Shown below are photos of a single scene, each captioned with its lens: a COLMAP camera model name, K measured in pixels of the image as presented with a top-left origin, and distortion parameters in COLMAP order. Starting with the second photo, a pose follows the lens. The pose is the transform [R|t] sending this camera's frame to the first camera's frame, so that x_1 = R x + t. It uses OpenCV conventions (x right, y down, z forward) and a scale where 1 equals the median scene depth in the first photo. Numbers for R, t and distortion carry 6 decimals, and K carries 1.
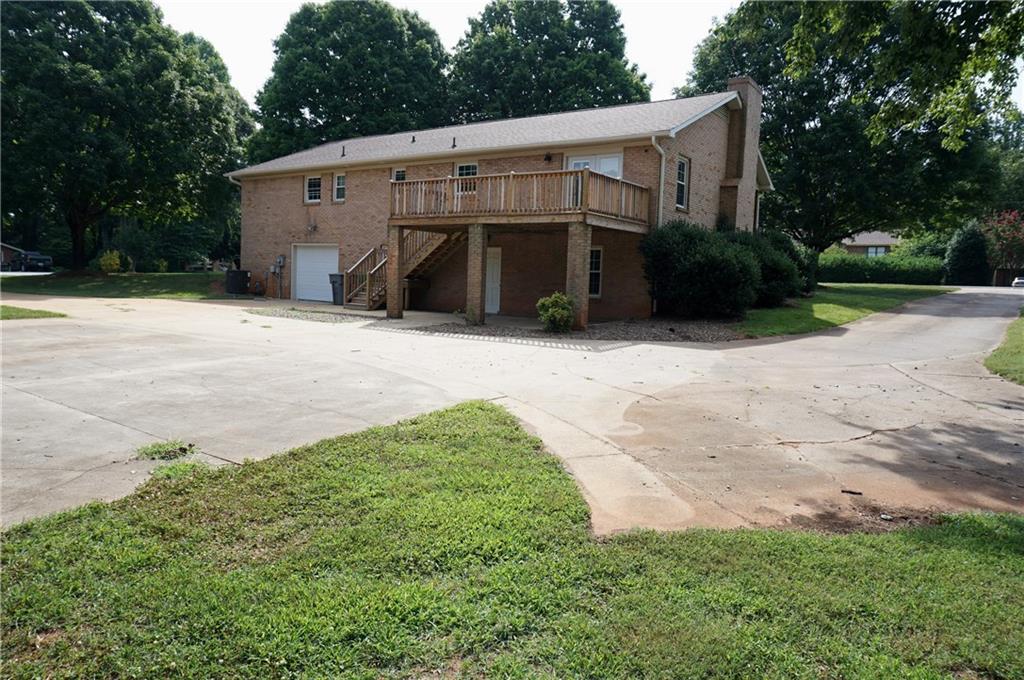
lens RADIAL K [[691.2, 0, 513.4], [0, 691.2, 339.1], [0, 0, 1]] dist [-0.001000, 0.000785]
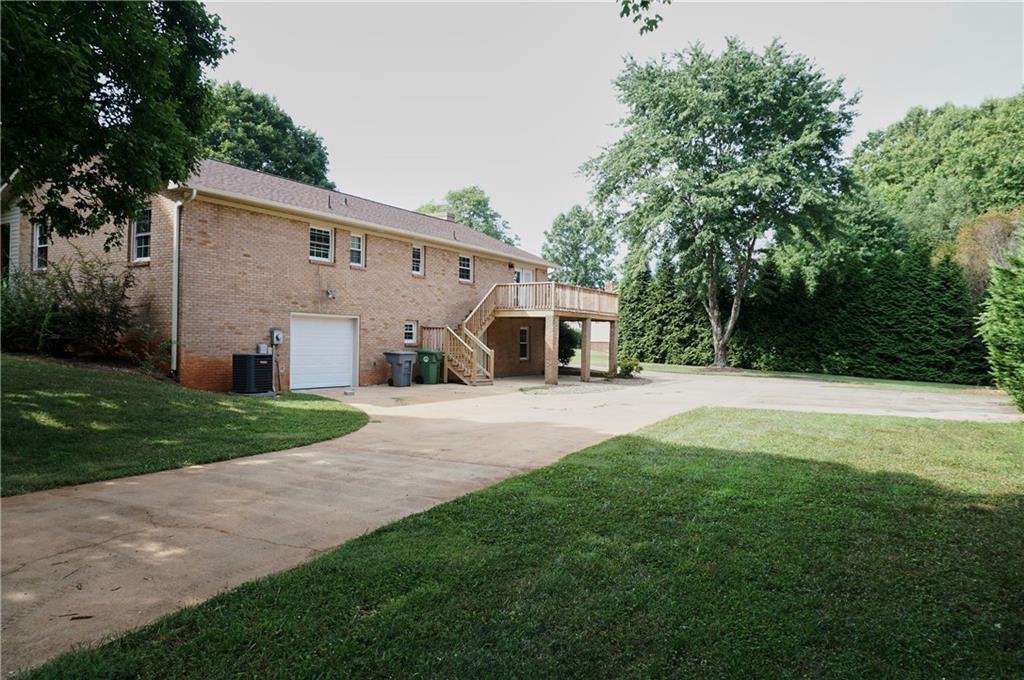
lens RADIAL K [[691.2, 0, 511.7], [0, 691.2, 340.3], [0, 0, 1]] dist [-0.001000, 0.000785]
pose [[-0.068403, -0.032381, 0.997132, -1.051256], [0.073816, 0.996569, 0.037427, -0.120564], [-0.994923, 0.076164, -0.065778, 0.829899]]
